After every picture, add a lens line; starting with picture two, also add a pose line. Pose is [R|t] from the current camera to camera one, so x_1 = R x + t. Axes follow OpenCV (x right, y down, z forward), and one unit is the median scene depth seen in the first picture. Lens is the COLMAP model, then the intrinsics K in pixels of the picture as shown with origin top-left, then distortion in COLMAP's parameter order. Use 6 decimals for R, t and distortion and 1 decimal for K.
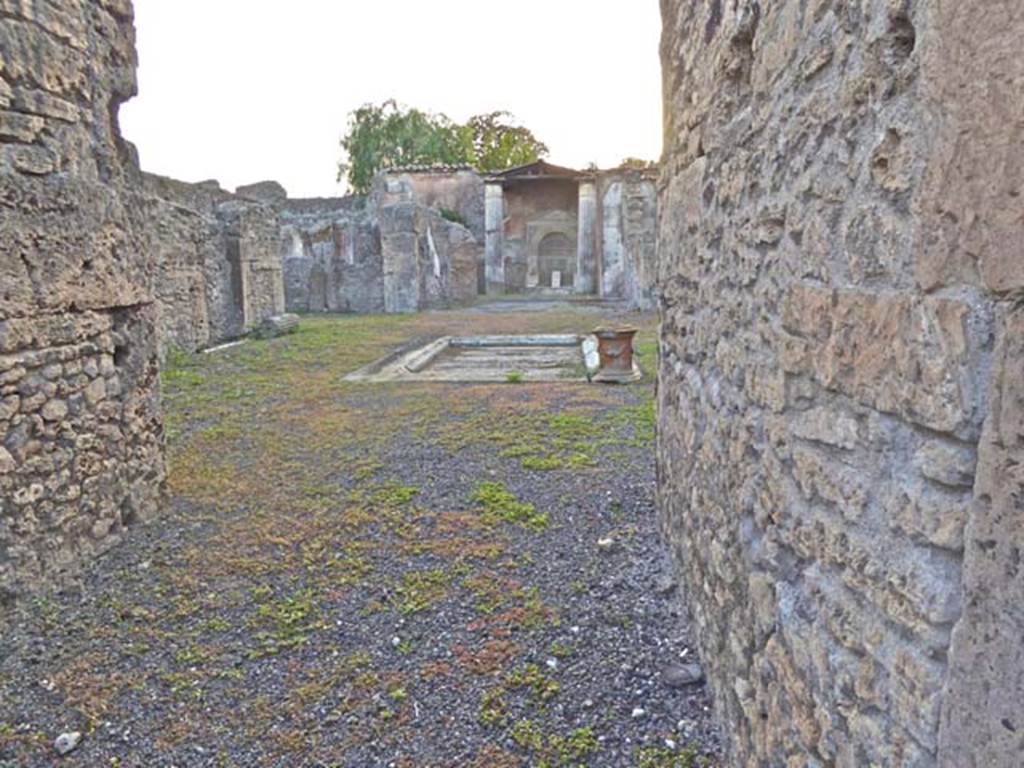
lens RADIAL K [[705.9, 0, 524.7], [0, 705.9, 413.8], [0, 0, 1]] dist [-0.116506, 0.001216]
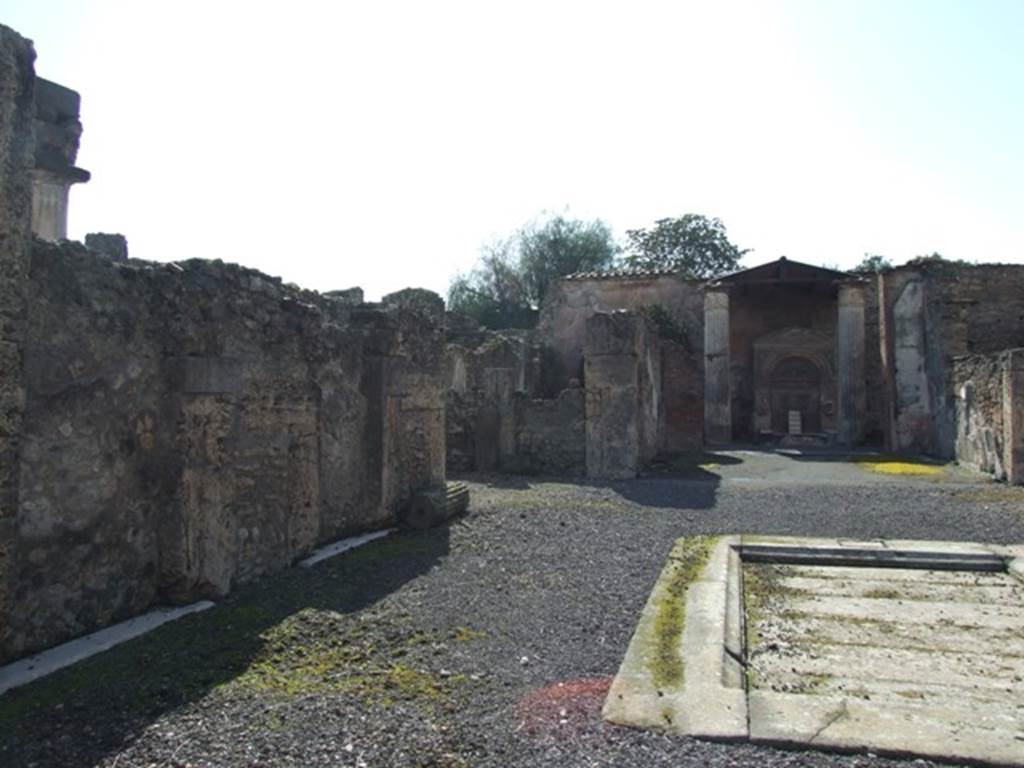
lens RADIAL K [[797.3, 0, 490.5], [0, 797.3, 380.1], [0, 0, 1]] dist [-0.114898, 0.079079]
pose [[0.972661, 0.002571, -0.232216, -0.154465], [-0.055156, 0.973885, -0.220242, -0.084437], [0.225585, 0.227029, 0.947401, 0.349018]]
